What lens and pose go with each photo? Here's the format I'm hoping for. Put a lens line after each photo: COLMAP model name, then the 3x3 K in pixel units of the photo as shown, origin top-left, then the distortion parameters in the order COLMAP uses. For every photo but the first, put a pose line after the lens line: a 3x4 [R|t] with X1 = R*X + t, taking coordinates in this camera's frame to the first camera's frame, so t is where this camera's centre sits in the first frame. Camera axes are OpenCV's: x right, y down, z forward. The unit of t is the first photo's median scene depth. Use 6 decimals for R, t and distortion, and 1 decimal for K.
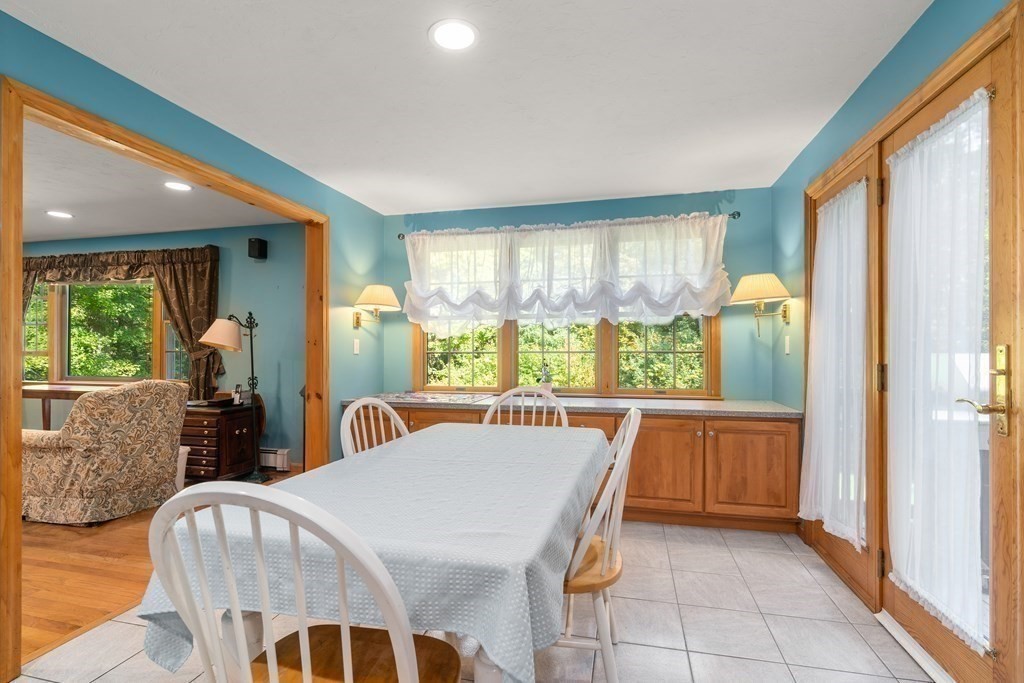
lens RADIAL K [[470.3, 0, 508.2], [0, 470.3, 343.7], [0, 0, 1]] dist [-0.000694, -0.000005]
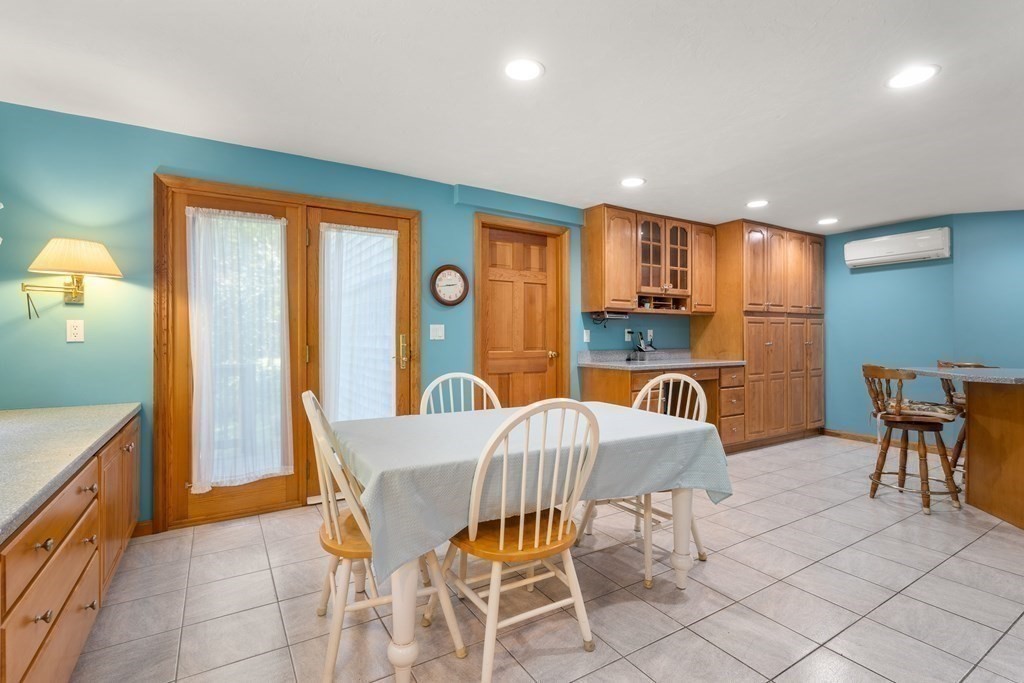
lens RADIAL K [[477.0, 0, 510.6], [0, 477.0, 337.3], [0, 0, 1]] dist [0.000780, 0.000283]
pose [[-0.706557, 0.000896, 0.707656, -0.399511], [-0.000497, 0.999998, -0.001762, 0.013731], [-0.707656, -0.001596, -0.706555, 0.807420]]
